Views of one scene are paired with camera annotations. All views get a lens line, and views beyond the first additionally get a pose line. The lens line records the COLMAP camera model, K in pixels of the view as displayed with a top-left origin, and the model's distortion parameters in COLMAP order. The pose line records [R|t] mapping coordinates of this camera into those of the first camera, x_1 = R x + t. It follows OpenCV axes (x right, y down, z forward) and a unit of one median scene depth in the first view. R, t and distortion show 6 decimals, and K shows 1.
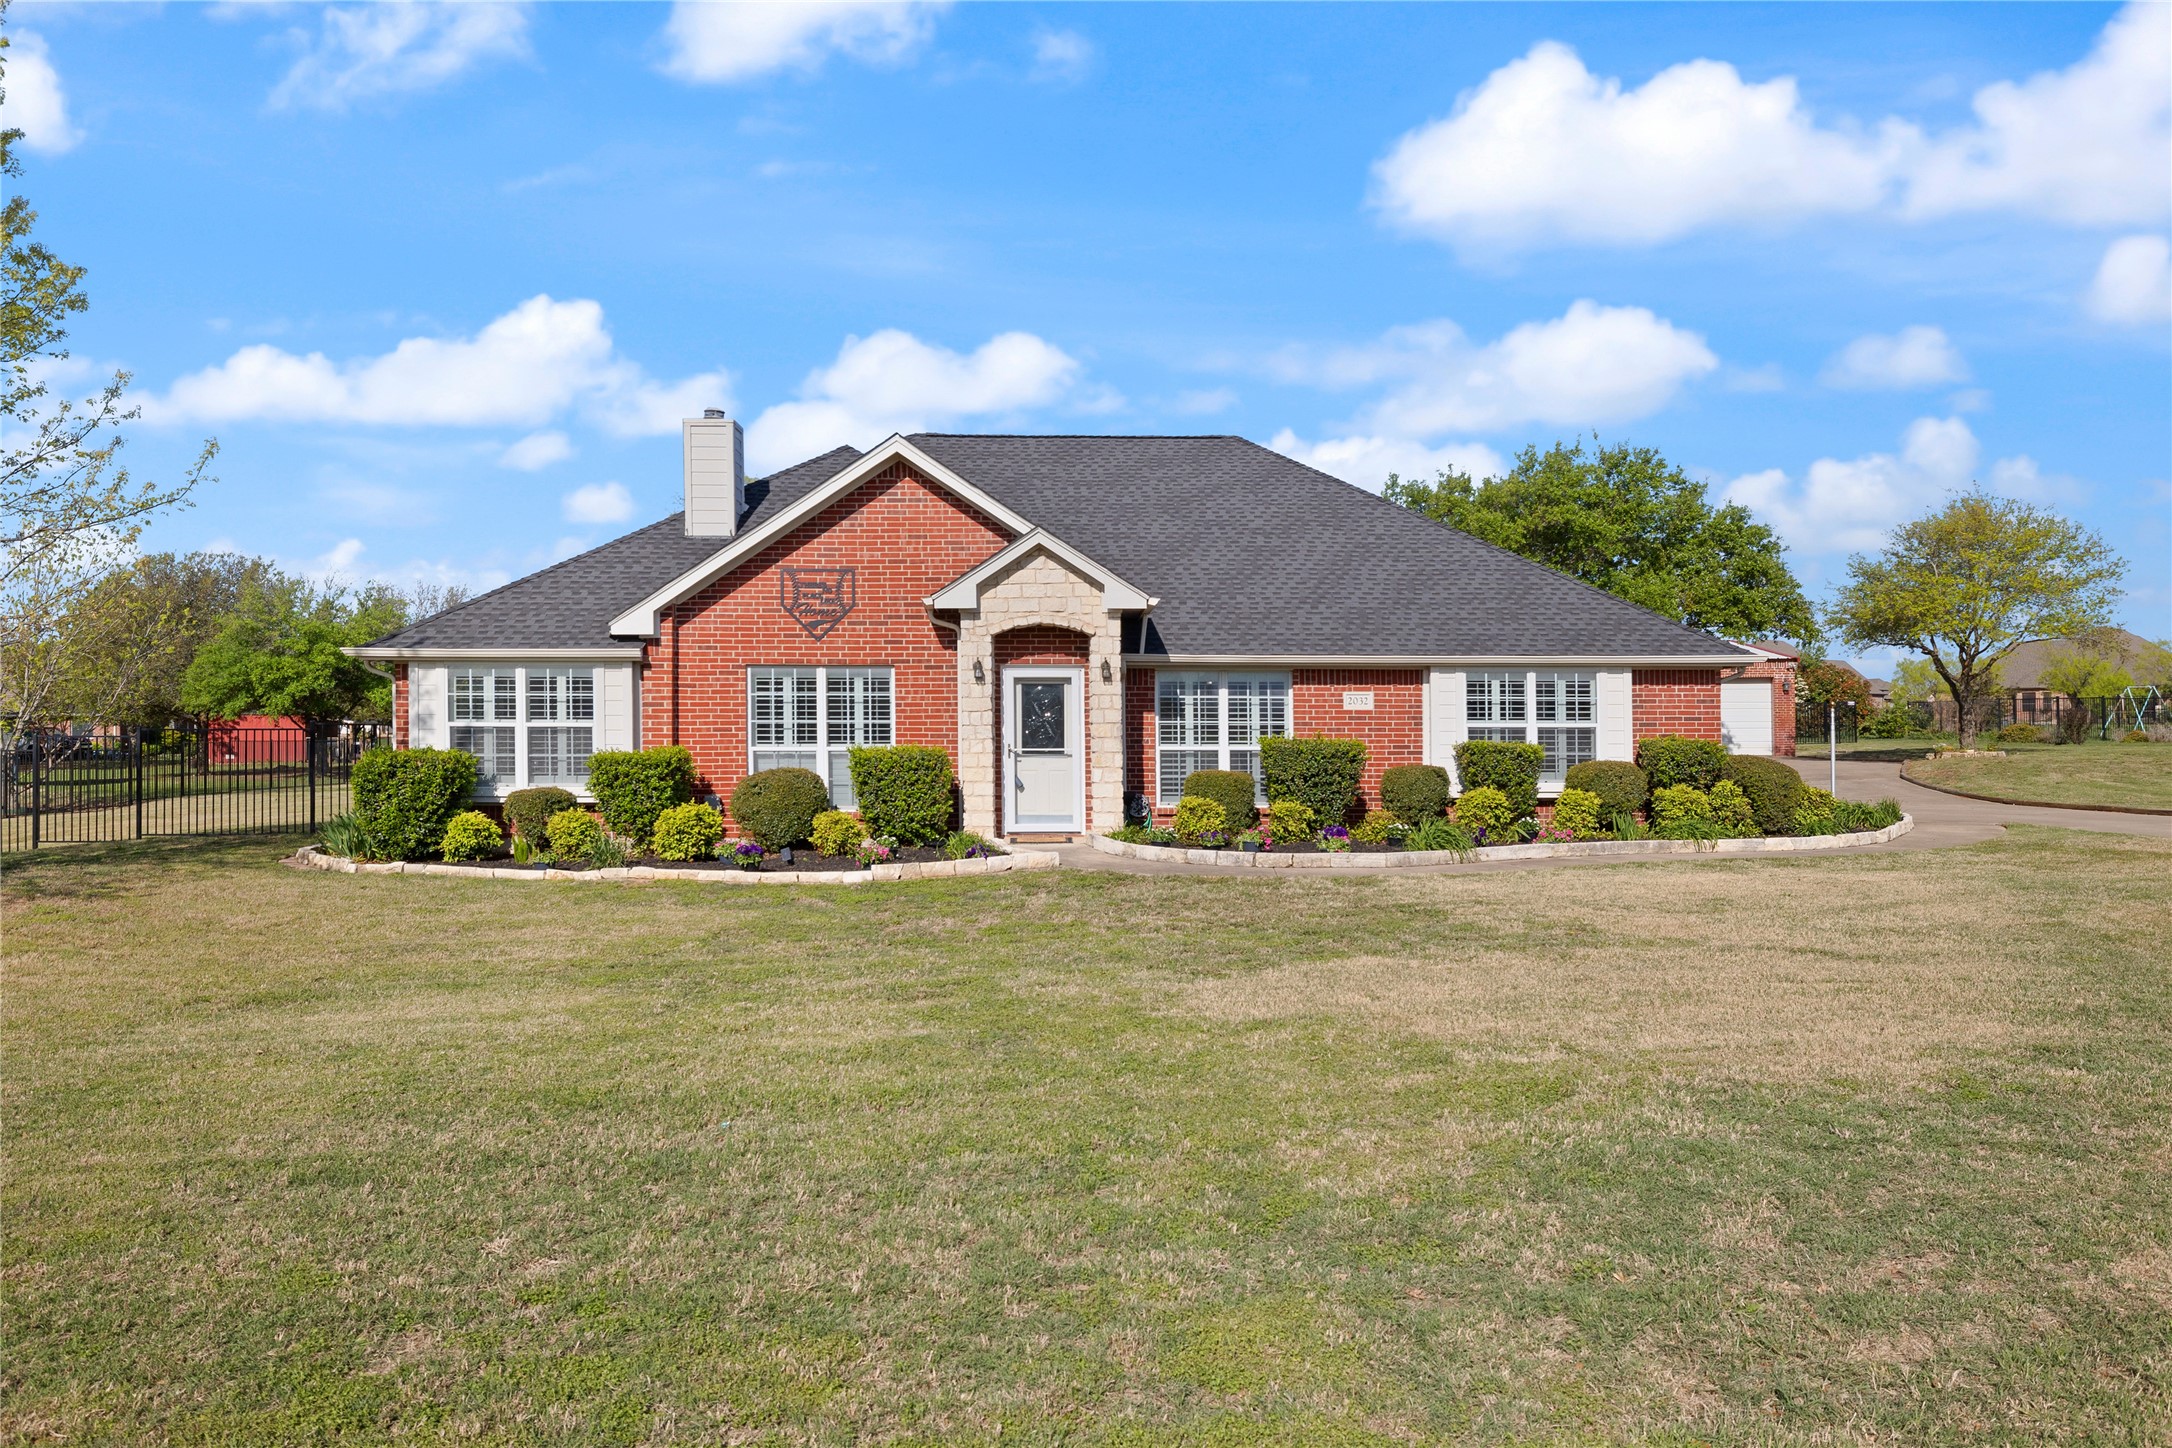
lens RADIAL K [[1486.1, 0, 1086.0], [0, 1486.1, 724.0], [0, 0, 1]] dist [-0.000262, 0.000755]
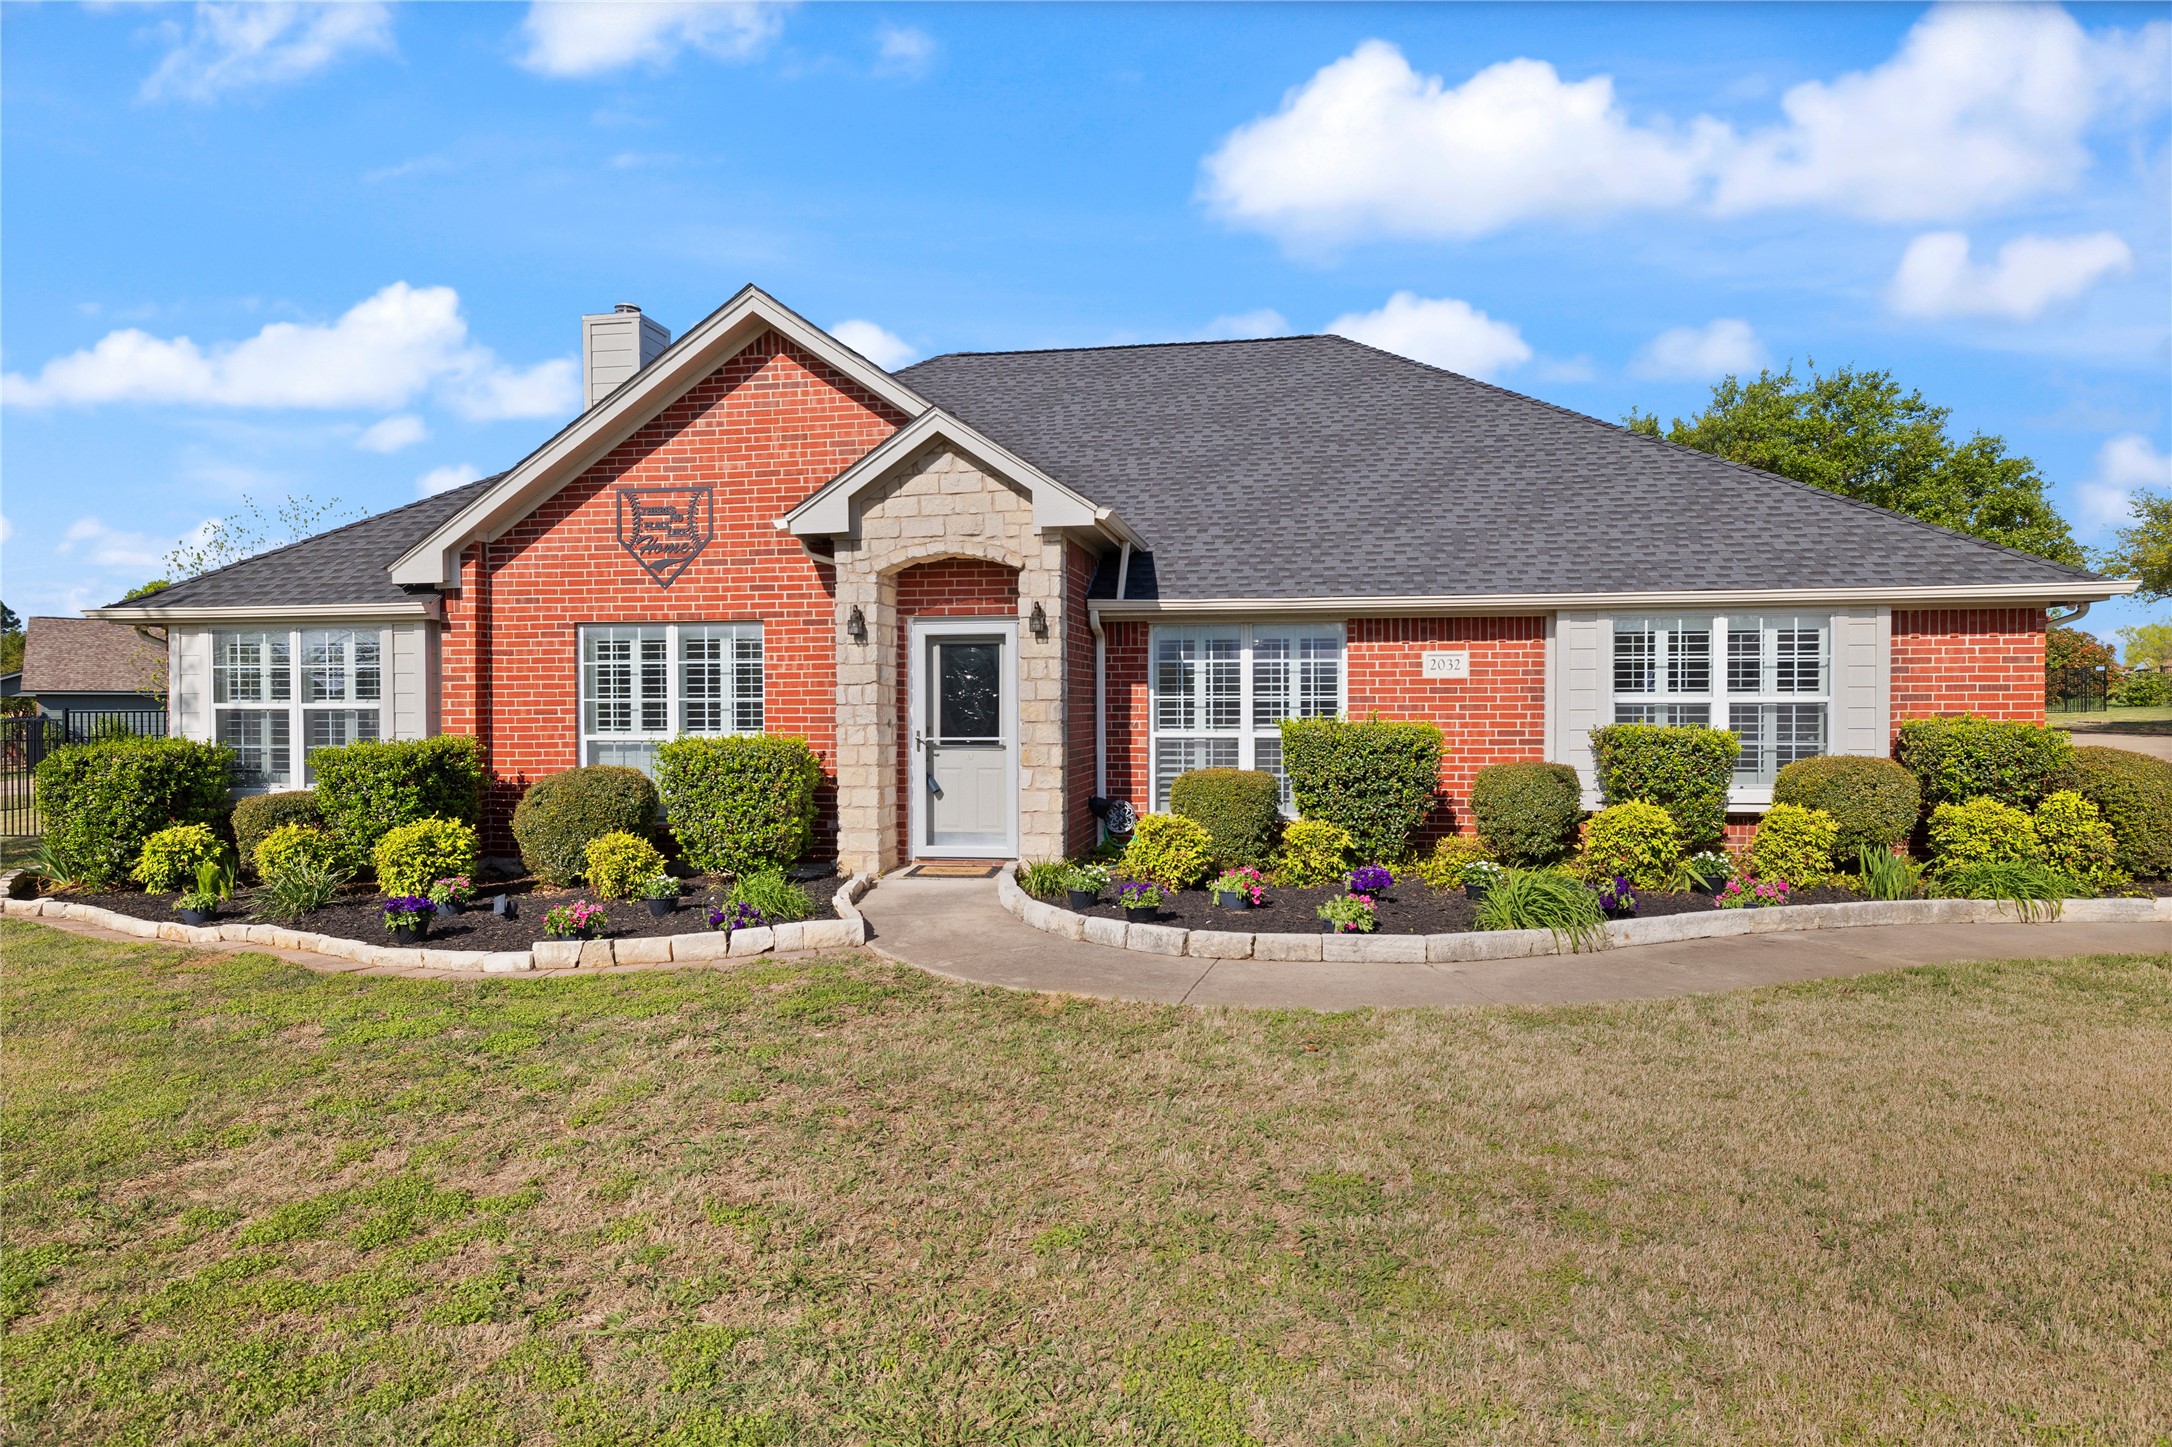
lens RADIAL K [[1326.2, 0, 1068.8], [0, 1326.2, 763.8], [0, 0, 1]] dist [0.000514, -0.000619]
pose [[0.985693, 0.002418, -0.168531, 0.120490], [0.006165, 0.998711, 0.050385, -0.002026], [0.168436, -0.050703, 0.984408, 0.390624]]
